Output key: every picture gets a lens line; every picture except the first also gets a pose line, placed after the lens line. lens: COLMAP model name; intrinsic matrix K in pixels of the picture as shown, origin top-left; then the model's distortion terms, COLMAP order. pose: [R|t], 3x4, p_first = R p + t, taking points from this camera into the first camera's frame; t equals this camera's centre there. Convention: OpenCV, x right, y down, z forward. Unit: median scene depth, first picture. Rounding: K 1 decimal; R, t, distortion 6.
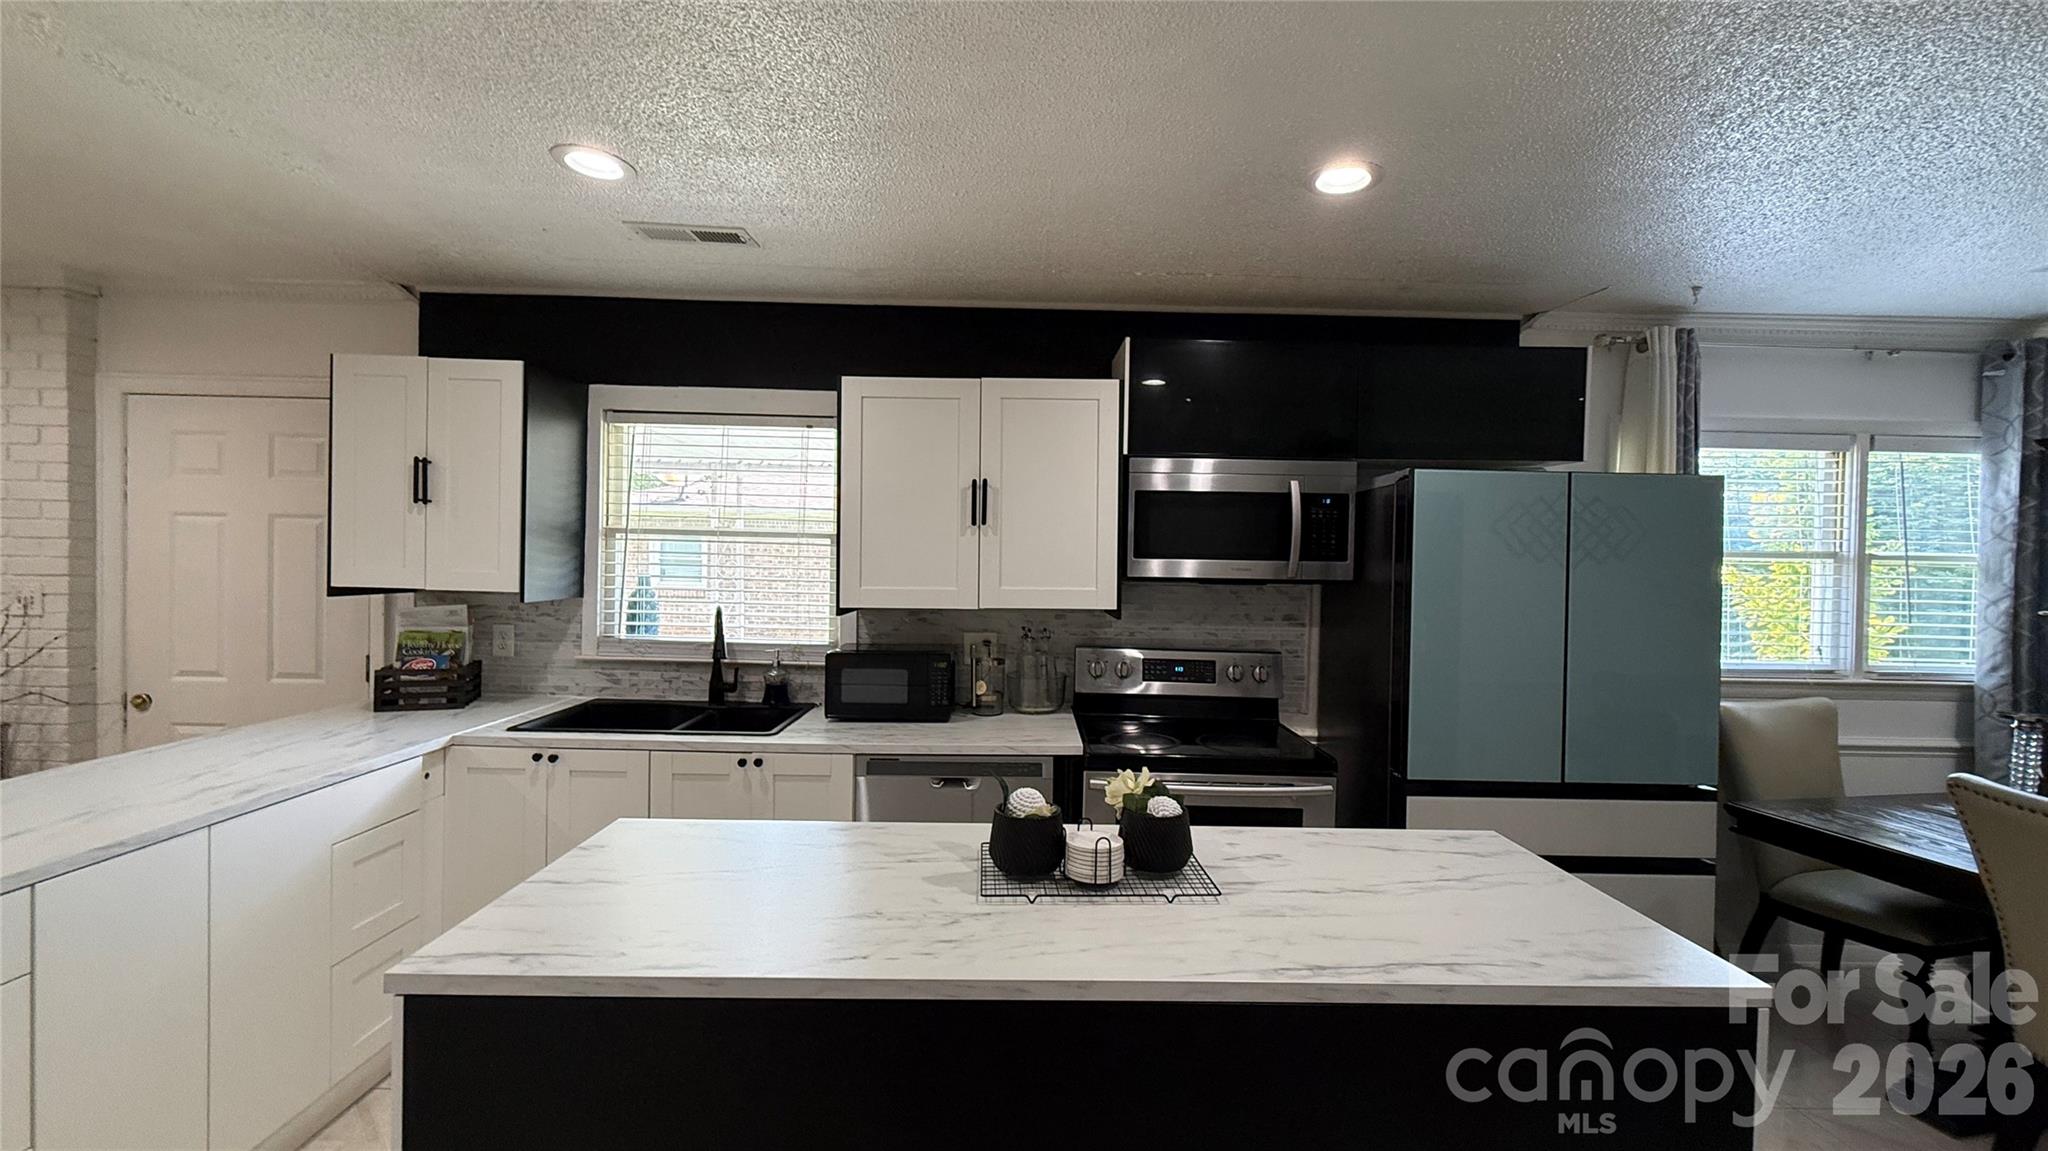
lens RADIAL K [[814.1, 0, 1029.4], [0, 814.1, 573.3], [0, 0, 1]] dist [0.000229, -0.000350]
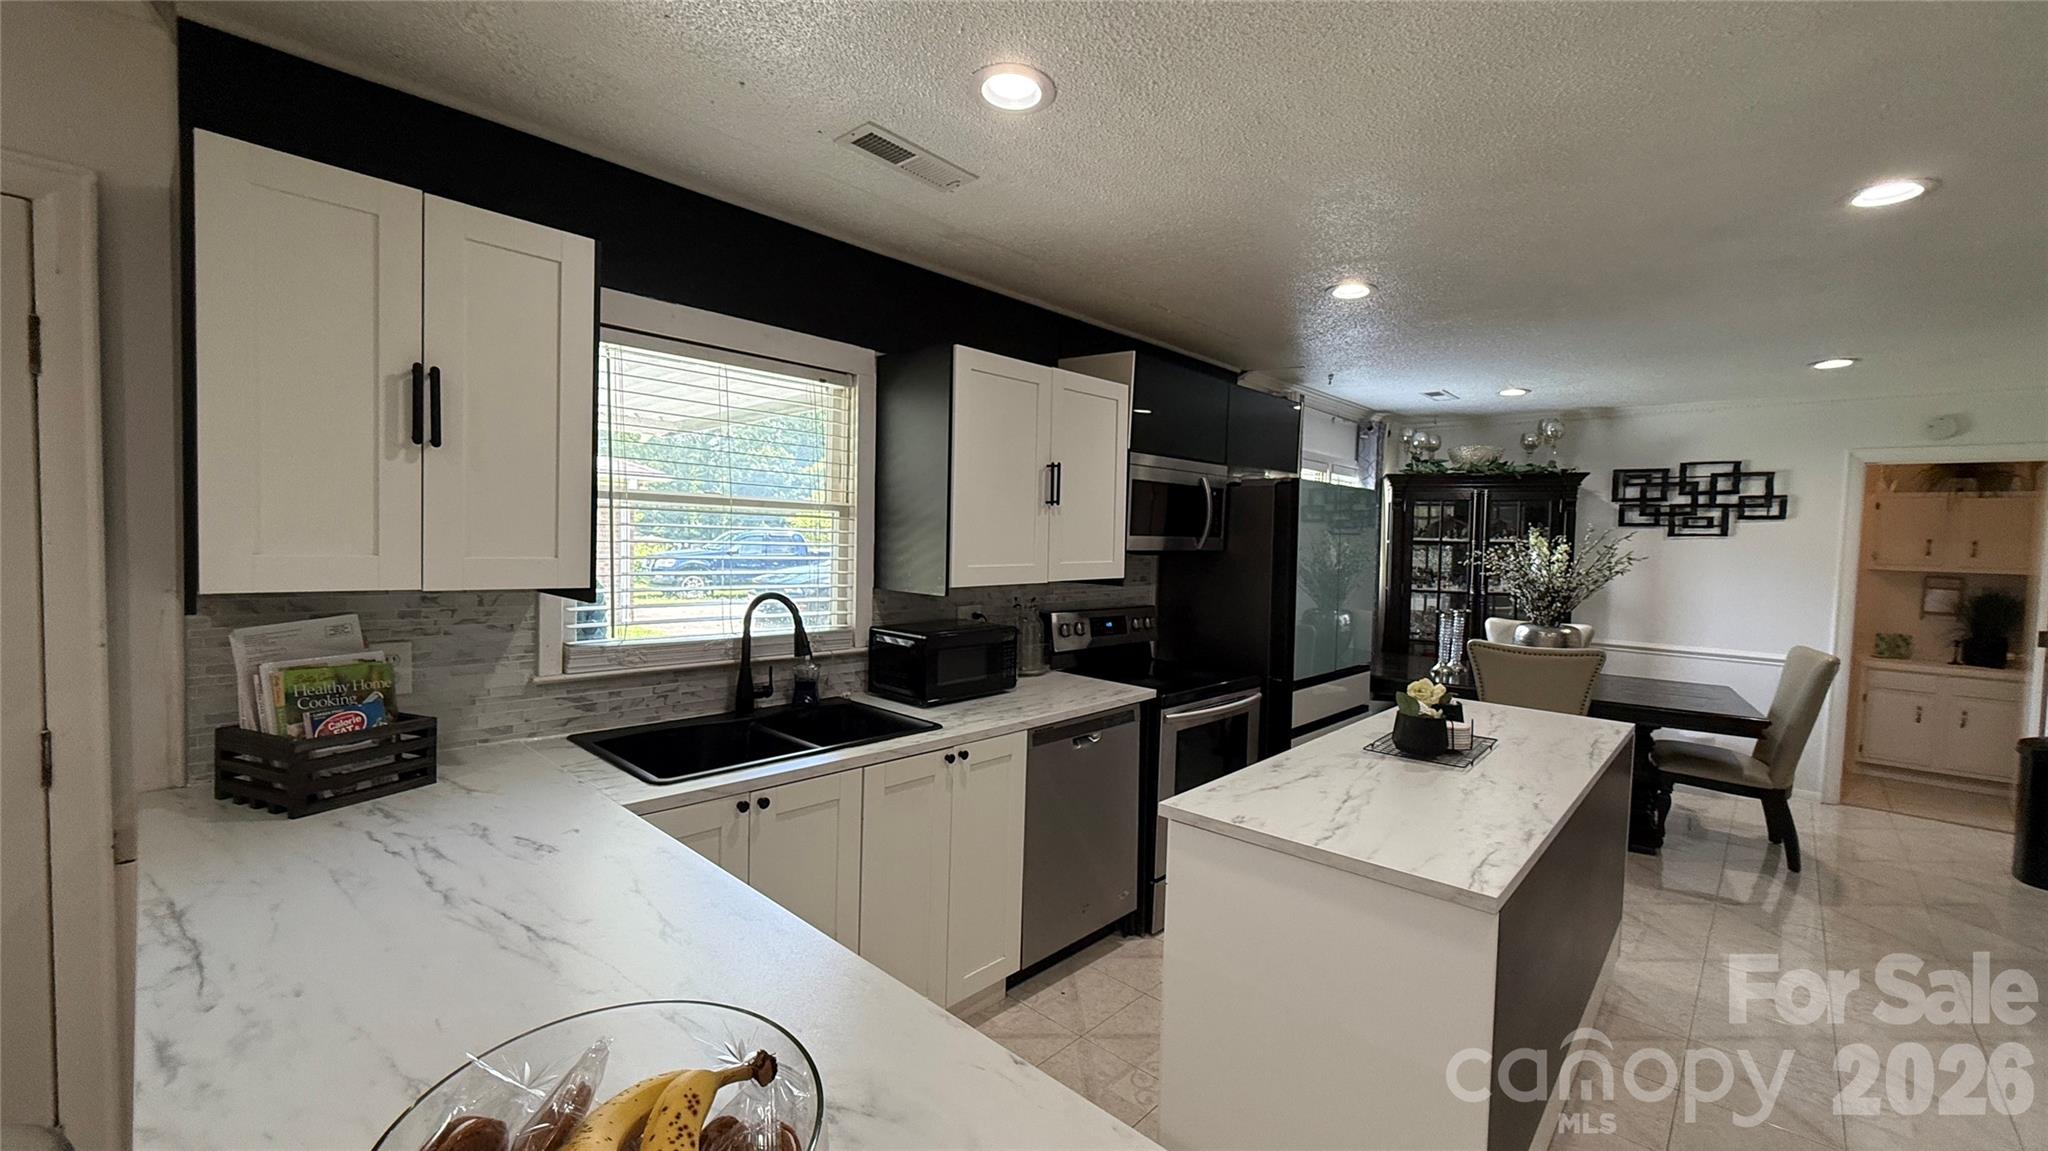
lens RADIAL K [[814.1, 0, 1029.4], [0, 814.1, 573.3], [0, 0, 1]] dist [0.000229, -0.000350]
pose [[0.689398, -0.035580, 0.723508, -0.774745], [-0.002365, 0.998677, 0.051365, -0.021688], [-0.724379, -0.037122, 0.688402, 0.245836]]
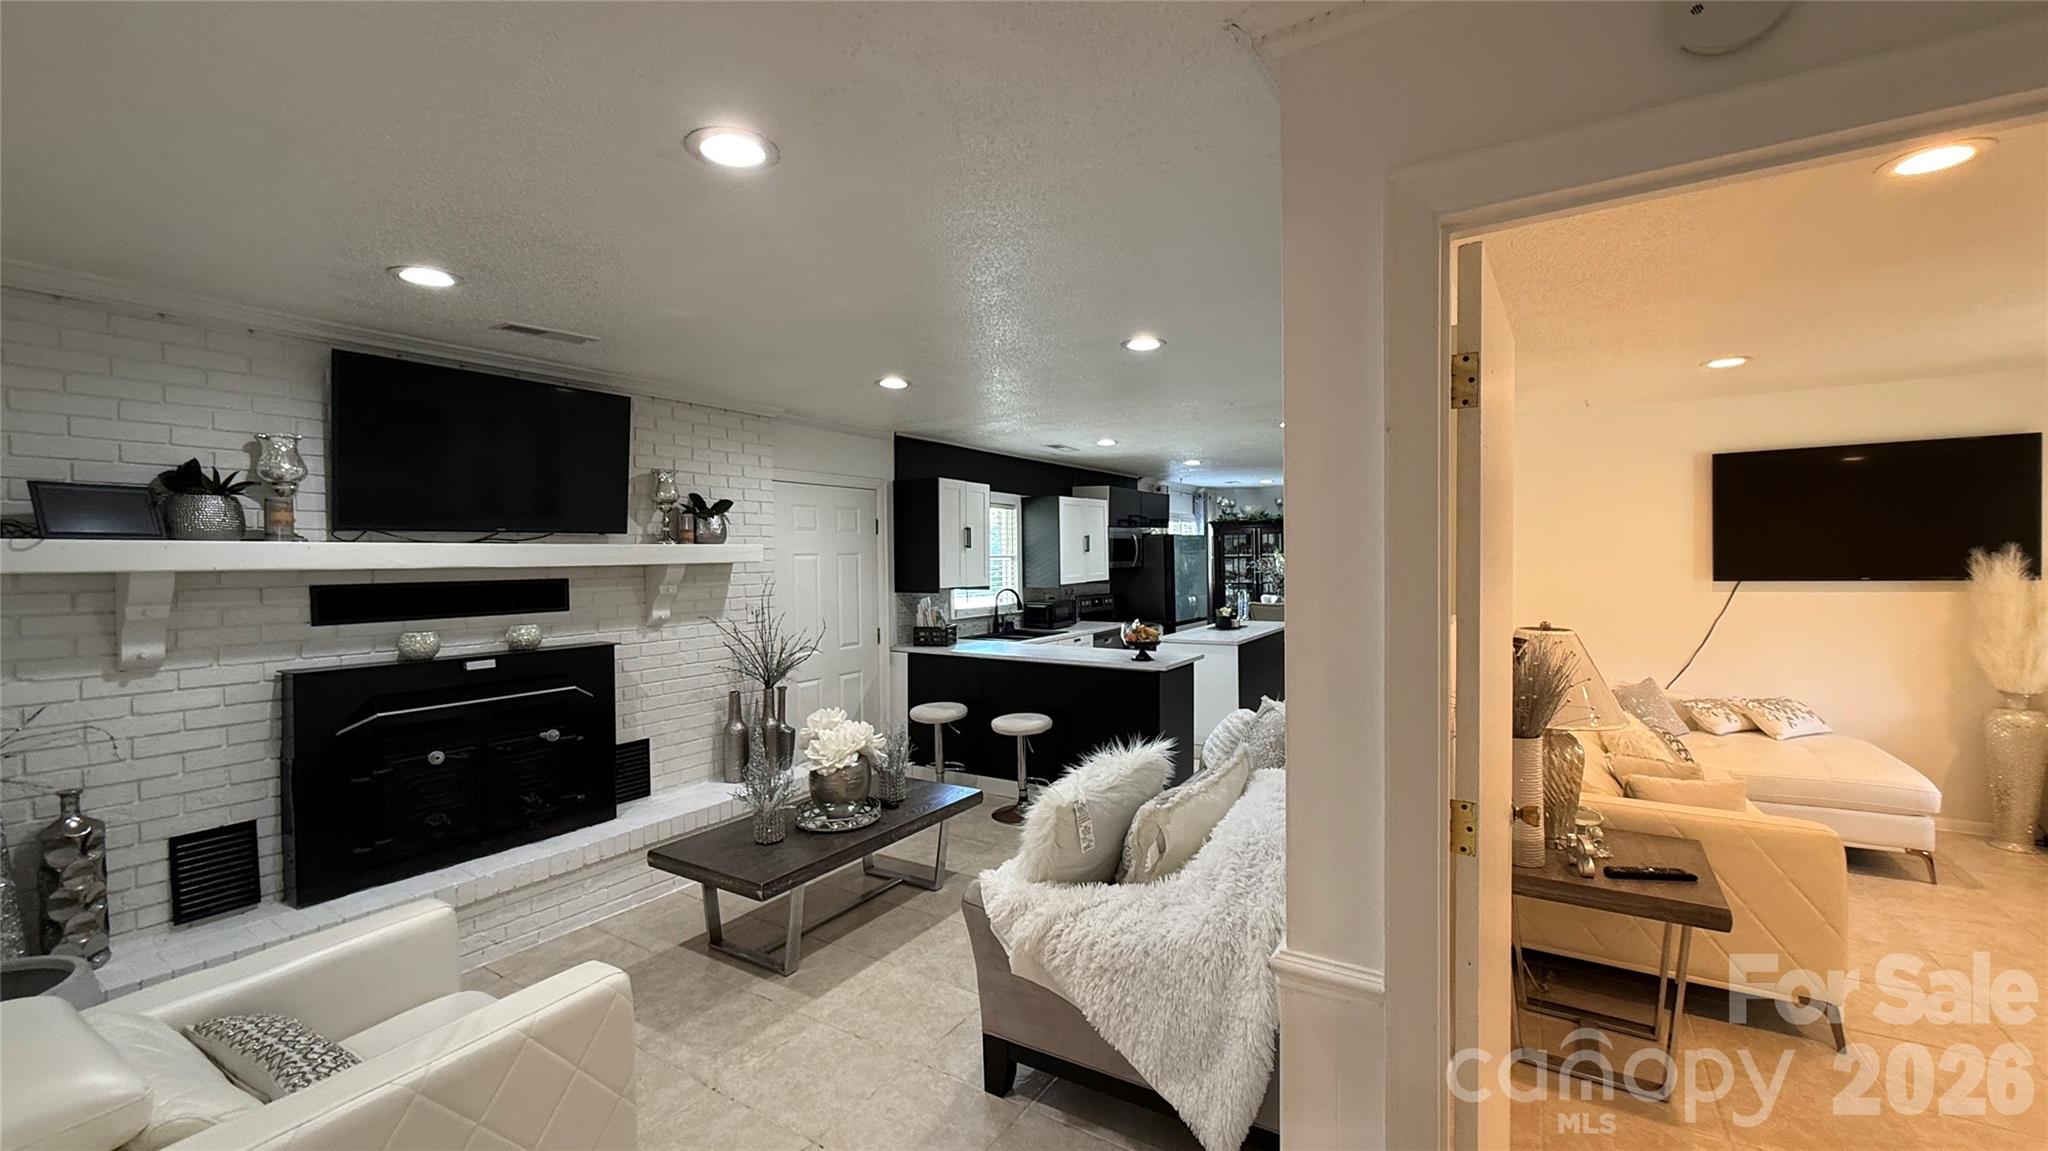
lens RADIAL K [[814.1, 0, 1029.4], [0, 814.1, 573.3], [0, 0, 1]] dist [0.000229, -0.000350]
pose [[0.538643, -0.045563, 0.841301, -2.226018], [0.037759, 0.998839, 0.029920, -0.068272], [-0.841687, 0.015650, 0.539738, -0.288855]]
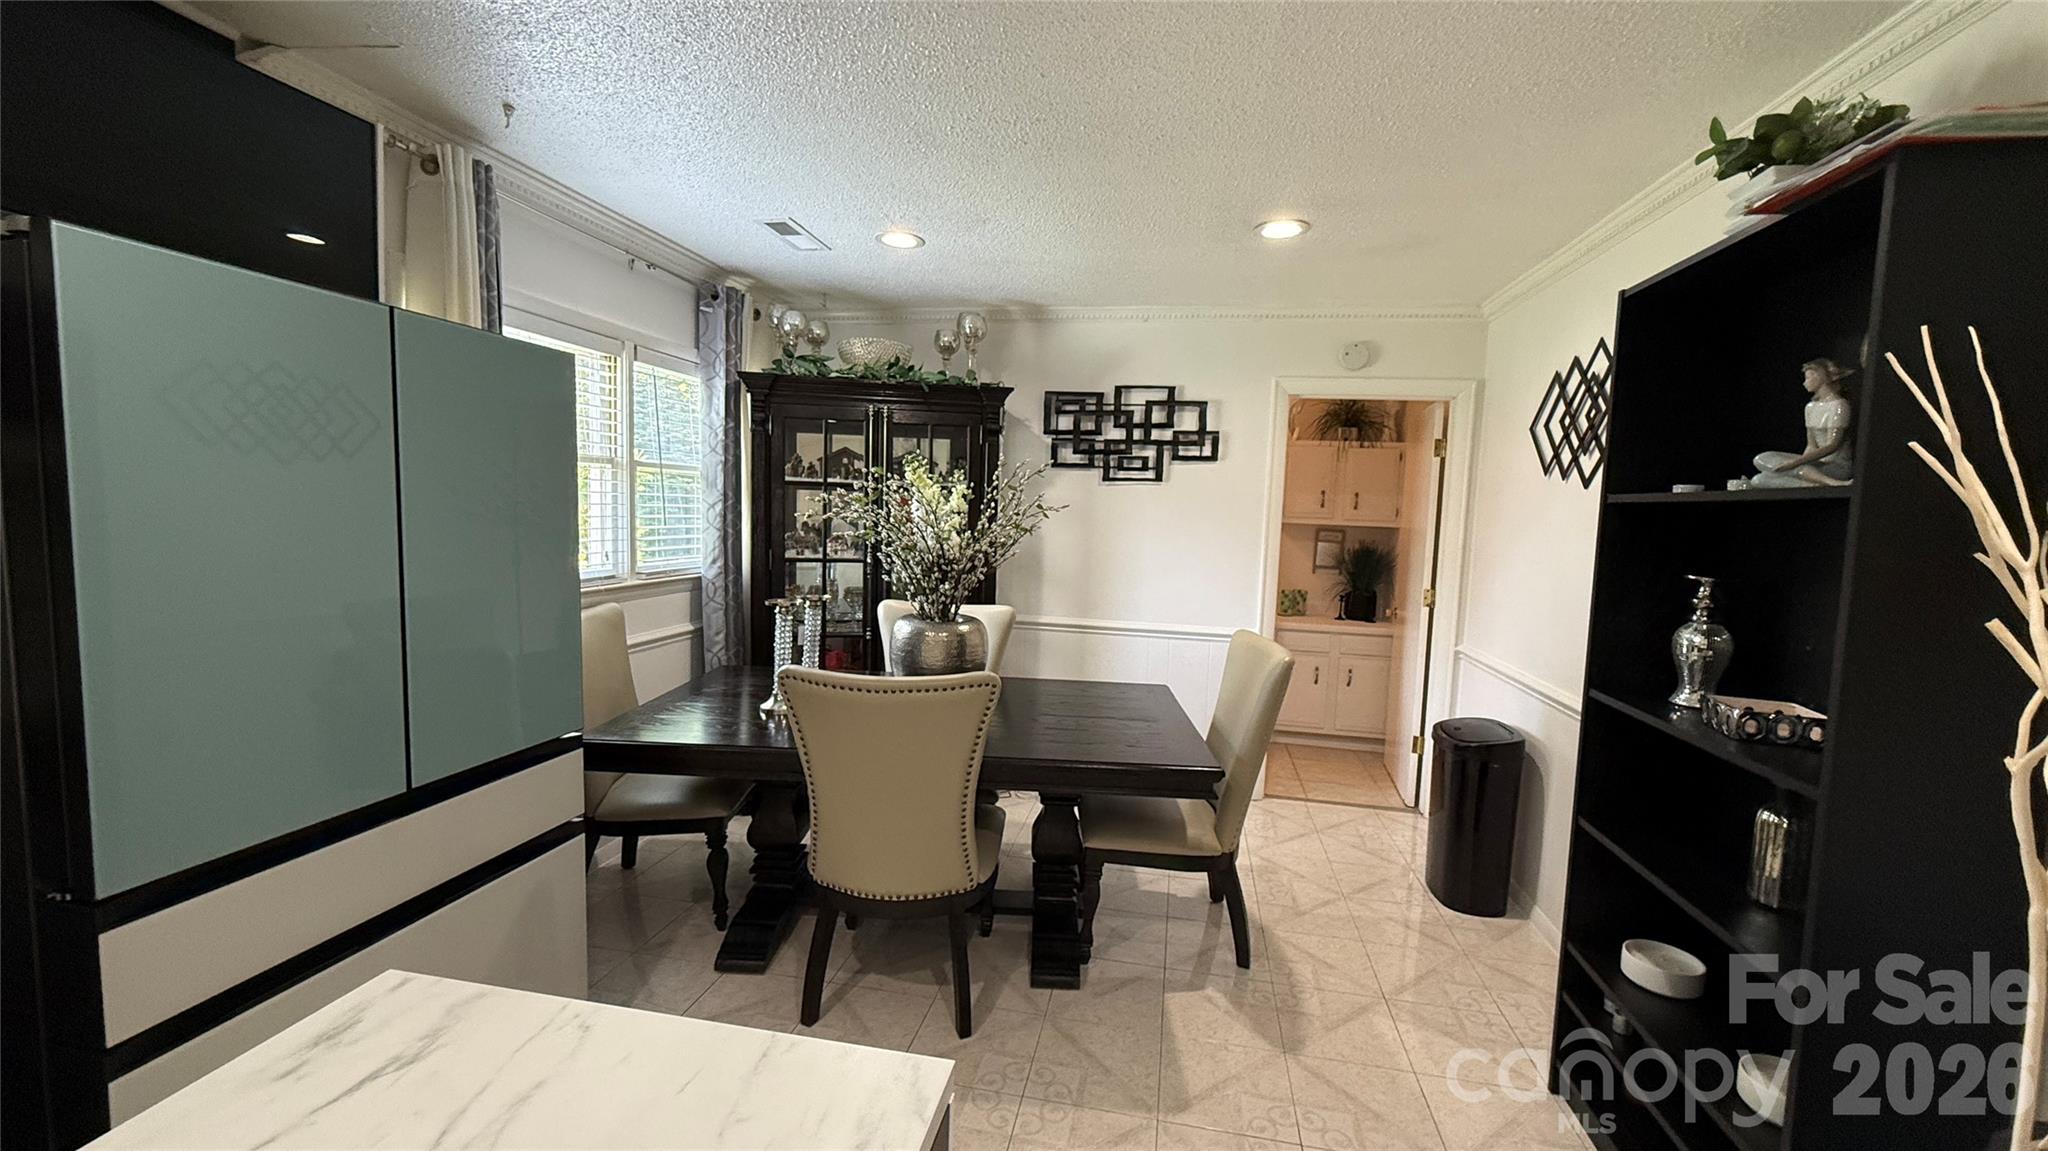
lens RADIAL K [[814.1, 0, 1029.4], [0, 814.1, 573.3], [0, 0, 1]] dist [0.000229, -0.000350]
pose [[0.200105, -0.093781, 0.975276, 0.104665], [-0.019491, 0.994831, 0.099661, 0.006226], [-0.979581, -0.038952, 0.197242, 0.307379]]
